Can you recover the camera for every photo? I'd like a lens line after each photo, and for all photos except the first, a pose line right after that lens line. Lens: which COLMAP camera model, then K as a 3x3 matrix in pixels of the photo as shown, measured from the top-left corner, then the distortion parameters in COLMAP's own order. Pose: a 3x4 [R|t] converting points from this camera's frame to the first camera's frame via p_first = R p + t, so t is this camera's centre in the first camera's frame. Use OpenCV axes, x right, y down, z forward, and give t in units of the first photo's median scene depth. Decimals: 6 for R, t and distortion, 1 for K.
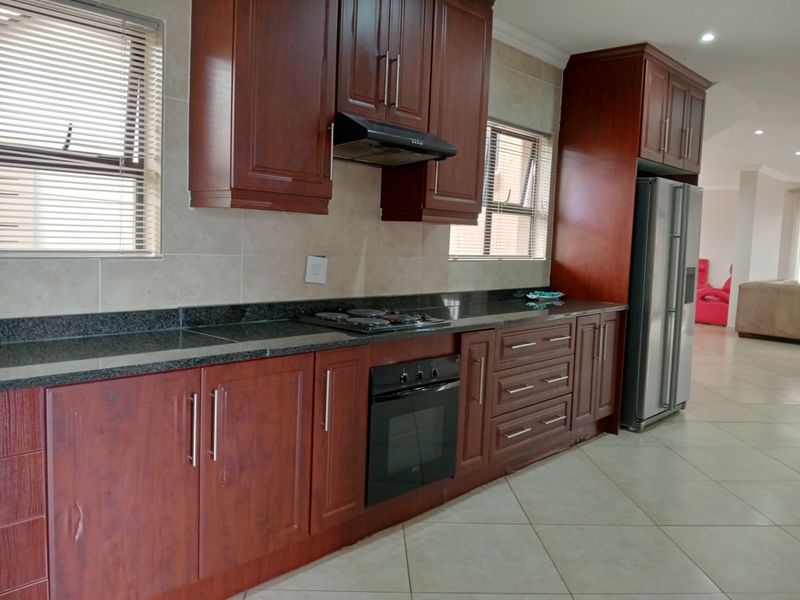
lens RADIAL K [[654.9, 0, 400.0], [0, 654.9, 300.0], [0, 0, 1]] dist [0.090174, -0.201166]
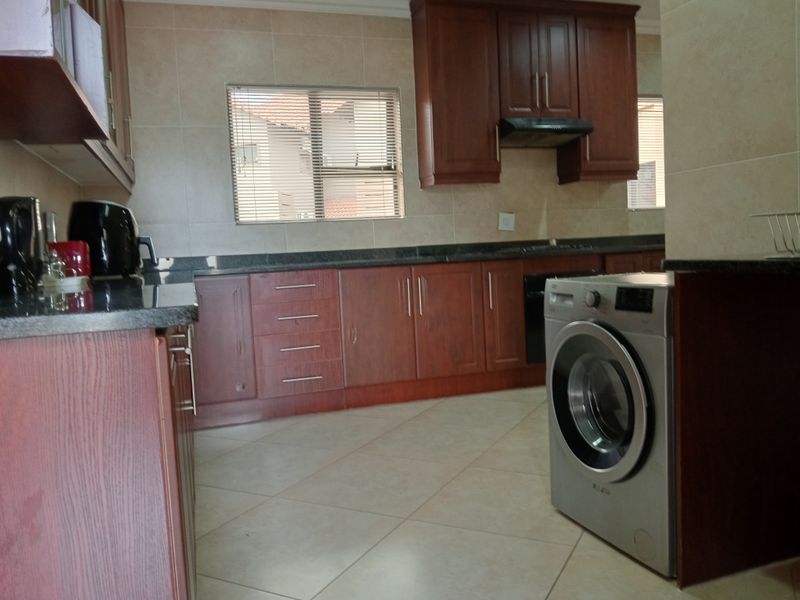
lens RADIAL K [[654.9, 0, 400.0], [0, 654.9, 300.0], [0, 0, 1]] dist [0.090174, -0.201166]
pose [[0.867864, -0.042144, -0.495011, 0.495911], [0.040822, 0.999075, -0.013490, 0.179213], [0.495121, -0.008500, 0.868782, -0.558053]]
